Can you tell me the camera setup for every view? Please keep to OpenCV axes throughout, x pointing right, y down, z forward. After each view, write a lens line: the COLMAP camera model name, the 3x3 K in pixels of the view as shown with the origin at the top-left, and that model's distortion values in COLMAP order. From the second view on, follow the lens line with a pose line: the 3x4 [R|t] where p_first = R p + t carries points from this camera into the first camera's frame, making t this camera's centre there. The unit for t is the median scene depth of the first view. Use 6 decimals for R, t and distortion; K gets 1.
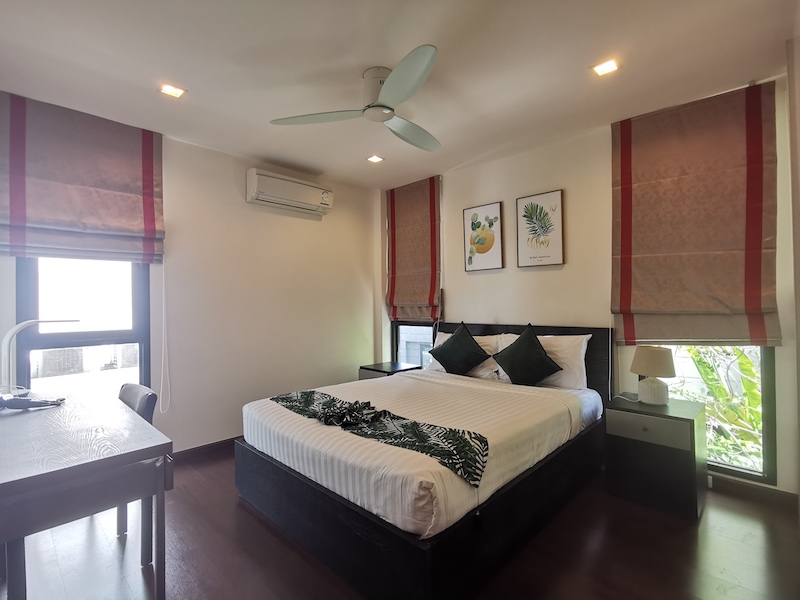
lens RADIAL K [[393.7, 0, 400.0], [0, 393.7, 300.0], [0, 0, 1]] dist [0.001486, -0.000158]
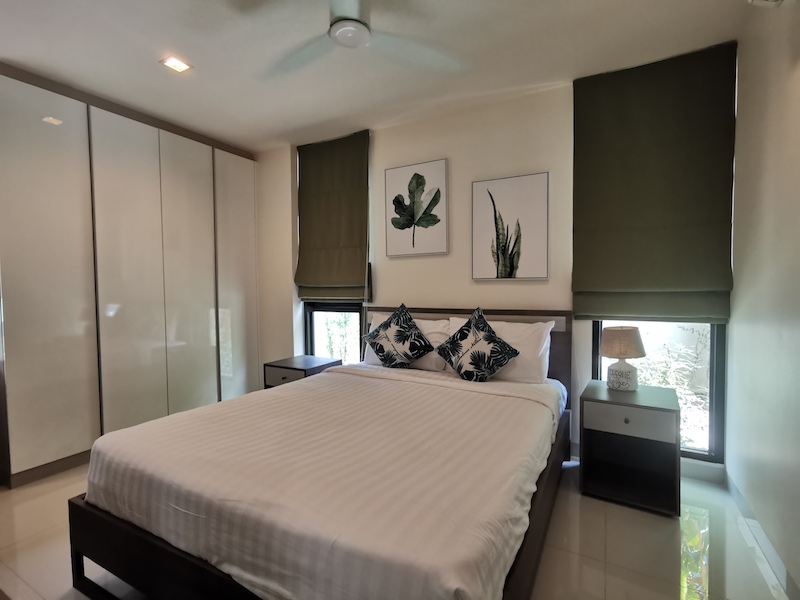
lens RADIAL K [[393.7, 0, 400.0], [0, 393.7, 300.0], [0, 0, 1]] dist [0.001486, -0.000158]
pose [[0.960670, -0.005939, 0.277629, -0.079582], [-0.002059, 0.999591, 0.028511, 0.020820], [-0.277685, -0.027961, 0.960265, 0.199562]]
